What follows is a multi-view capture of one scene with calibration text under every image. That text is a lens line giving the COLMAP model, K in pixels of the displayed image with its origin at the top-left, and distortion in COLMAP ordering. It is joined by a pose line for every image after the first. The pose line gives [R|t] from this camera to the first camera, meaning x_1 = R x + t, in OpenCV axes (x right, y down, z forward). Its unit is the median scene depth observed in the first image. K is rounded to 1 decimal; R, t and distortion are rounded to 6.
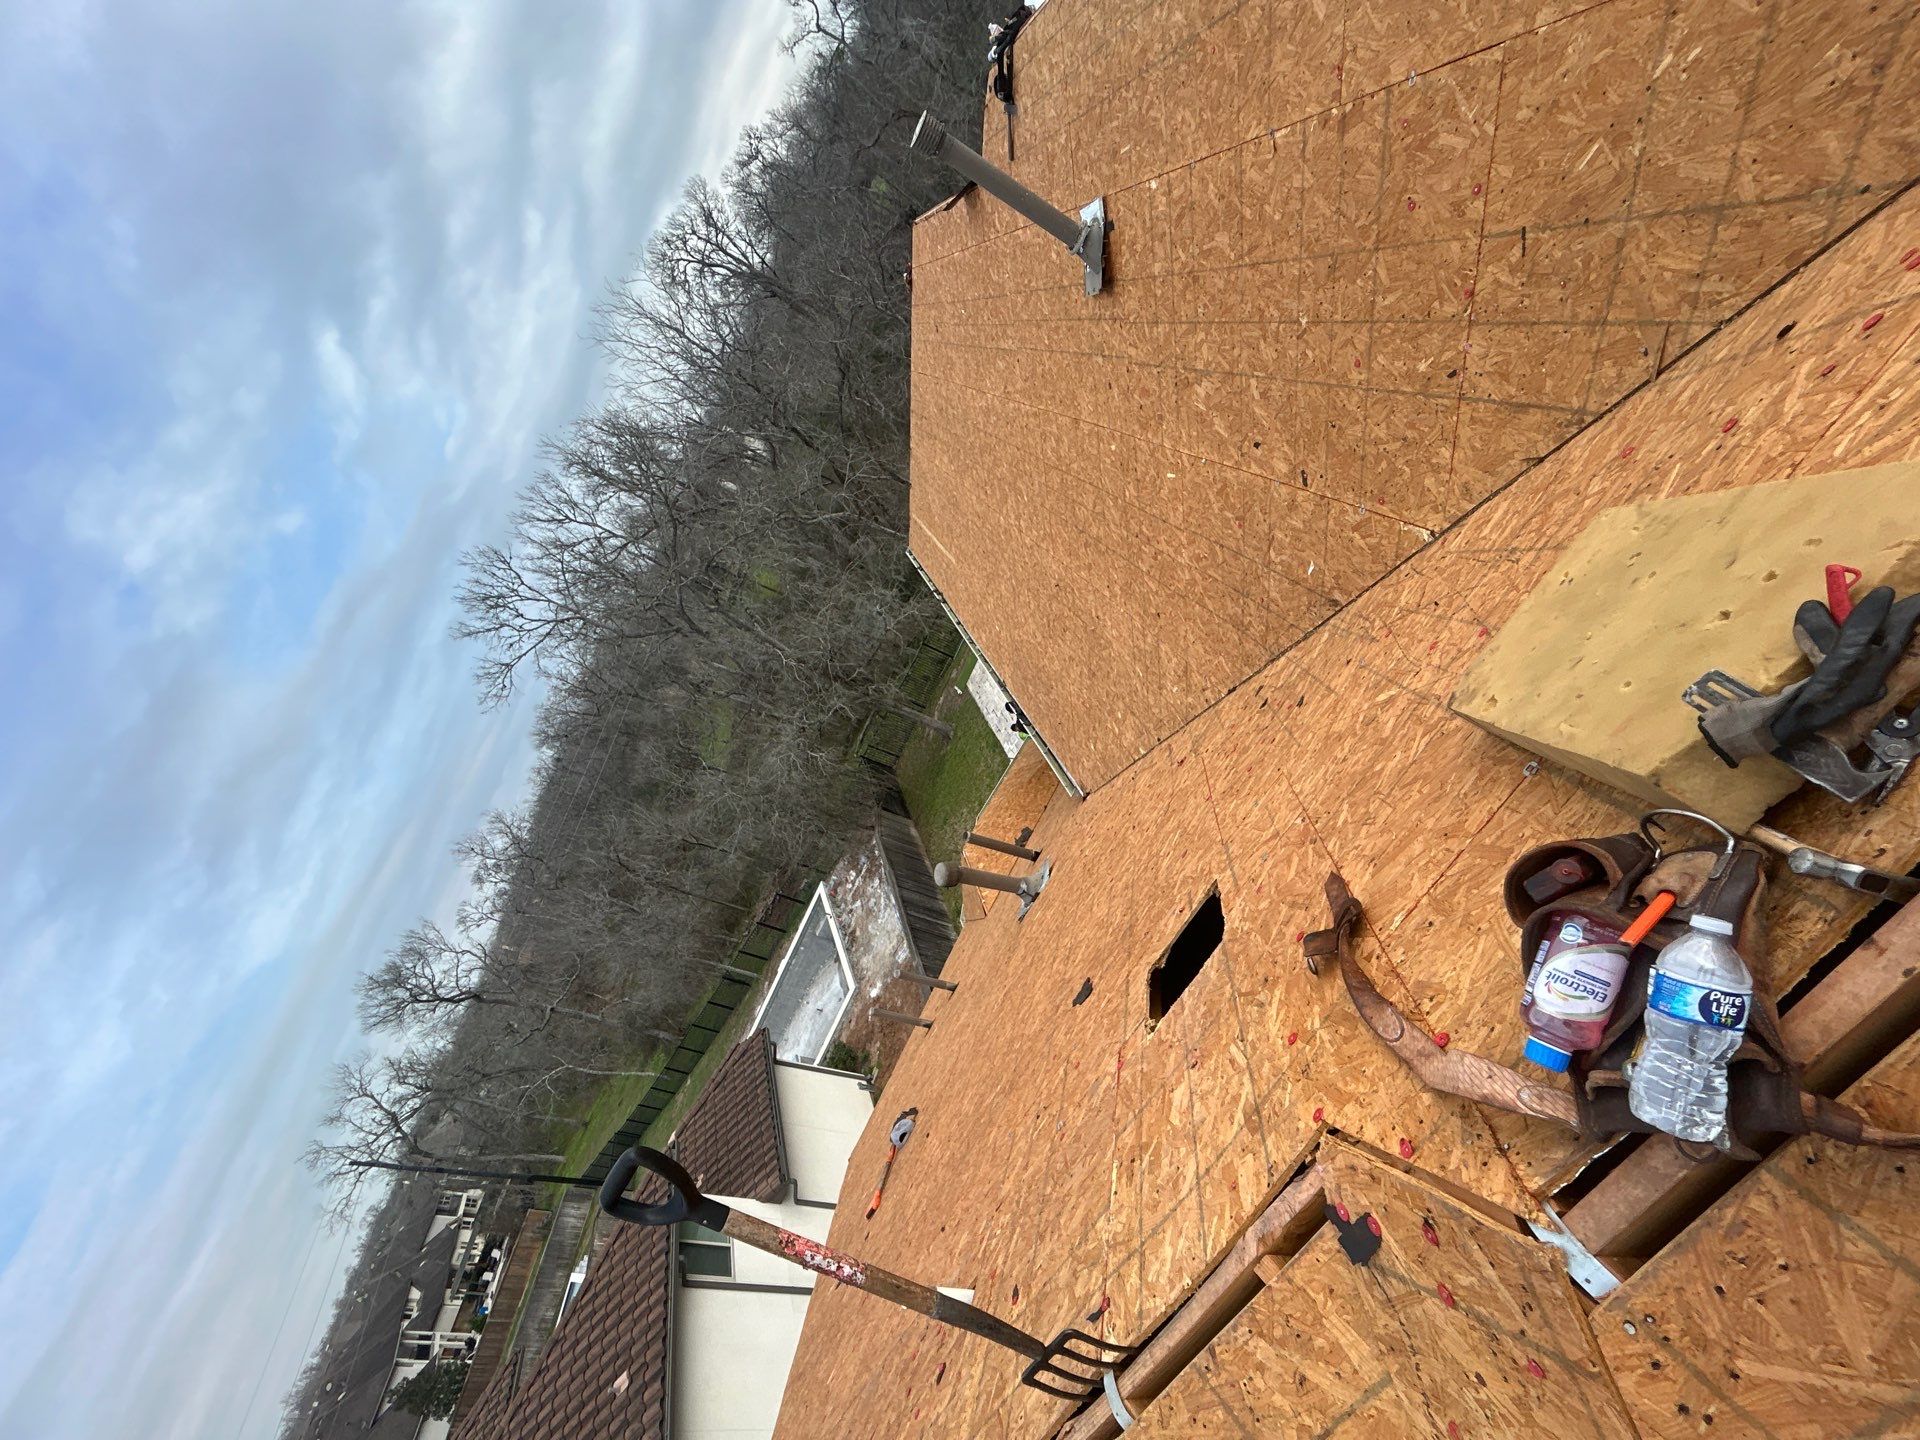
lens RADIAL K [[778.7, 0, 957.2], [0, 778.7, 714.7], [0, 0, 1]] dist [-0.001991, 0.000944]
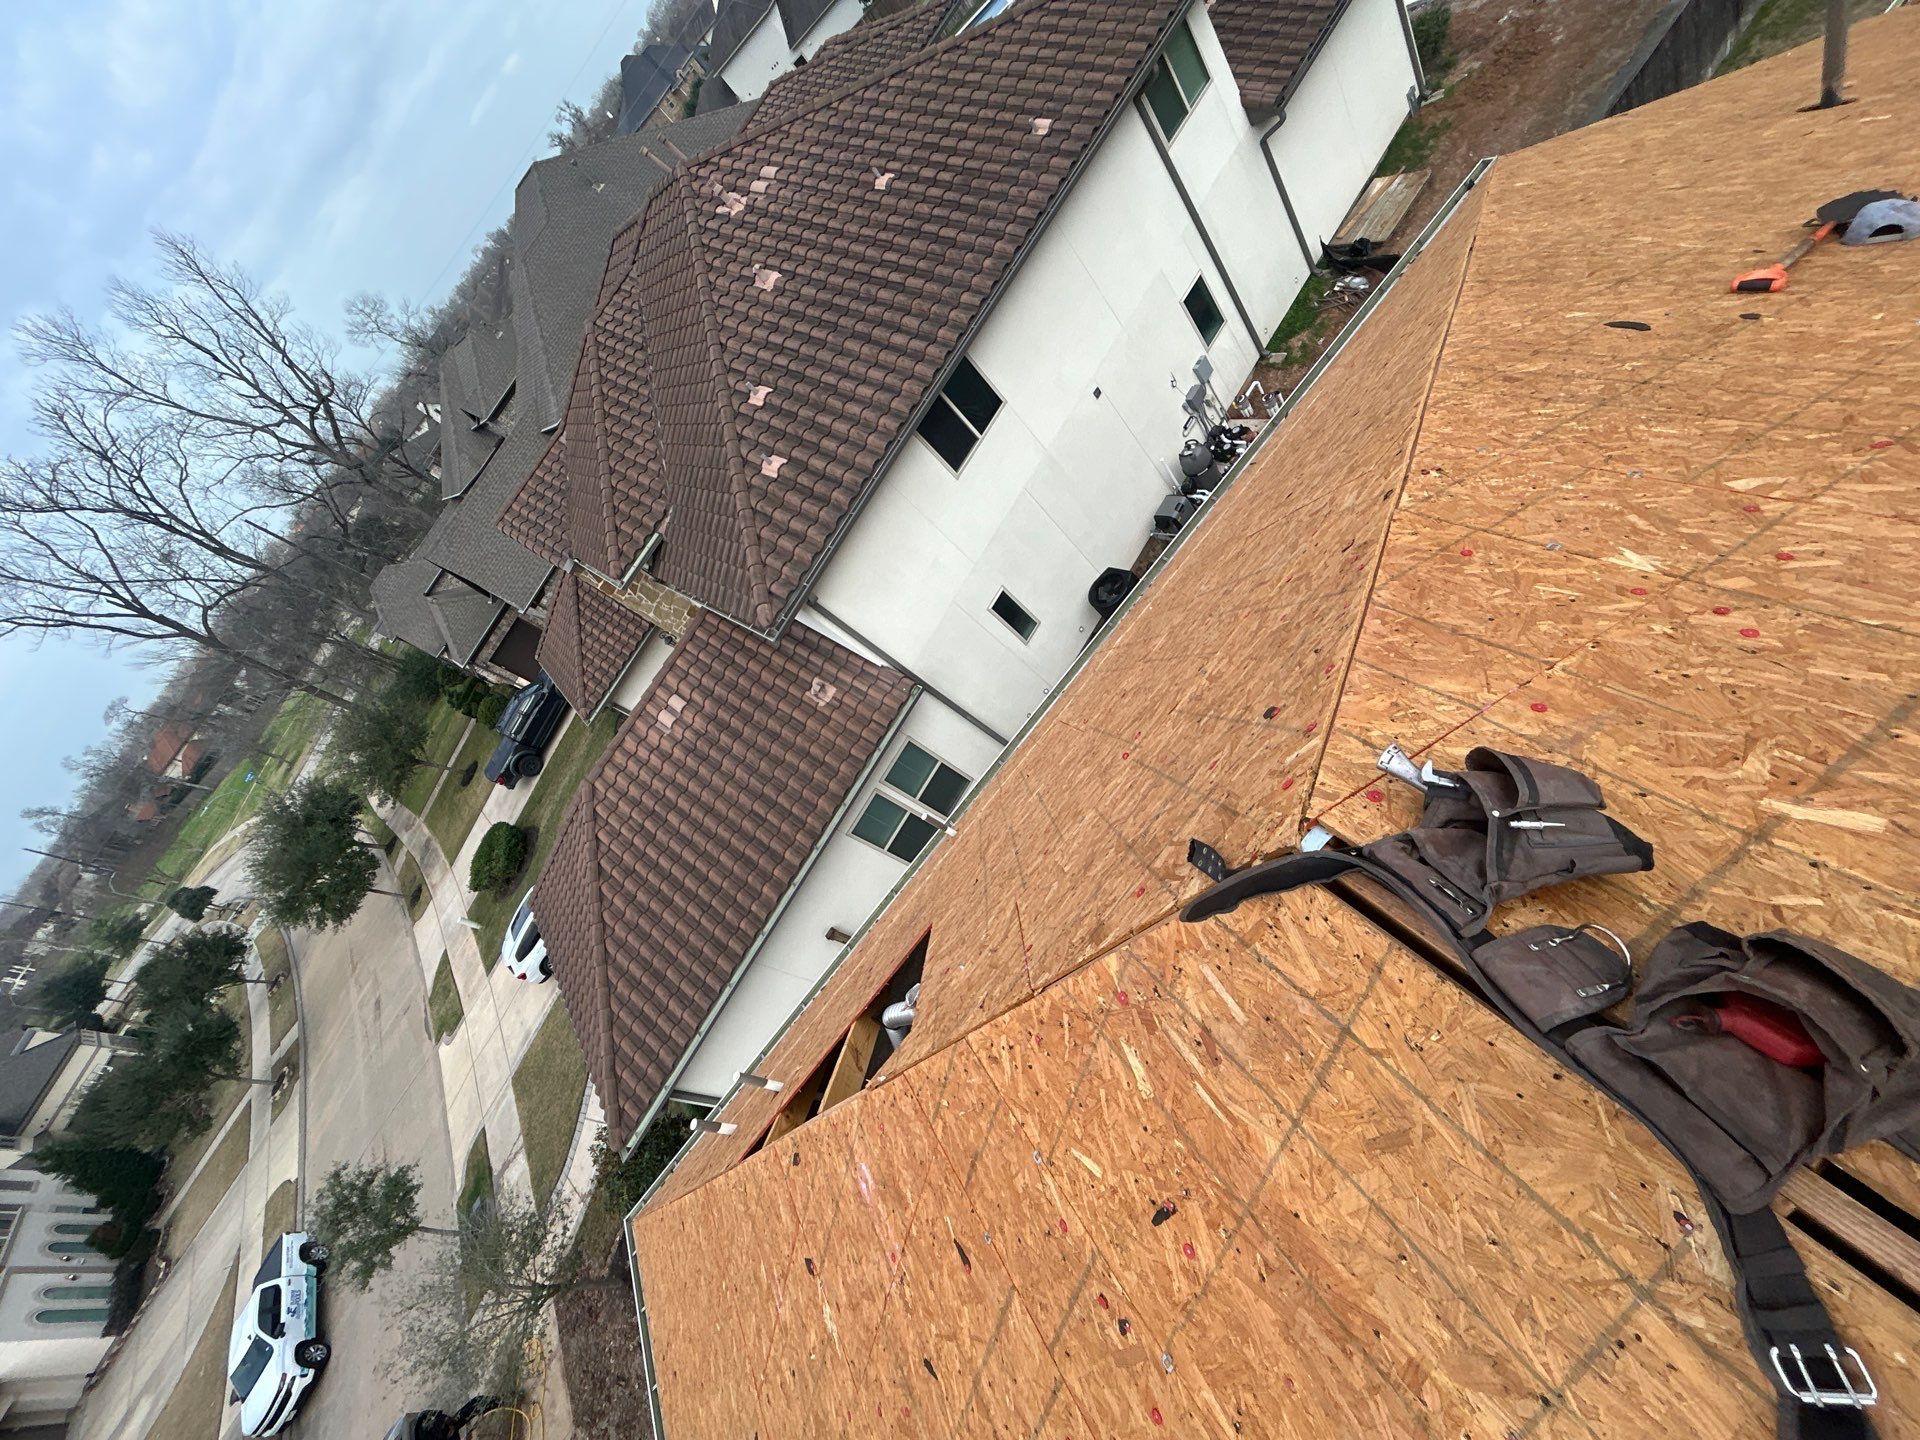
lens RADIAL K [[778.7, 0, 958.8], [0, 778.7, 713.9], [0, 0, 1]] dist [-0.001991, 0.000944]
pose [[0.613956, 0.767675, 0.183664, -0.055382], [-0.443127, 0.142653, 0.885036, 0.081916], [0.653220, -0.624760, 0.427760, 0.047092]]
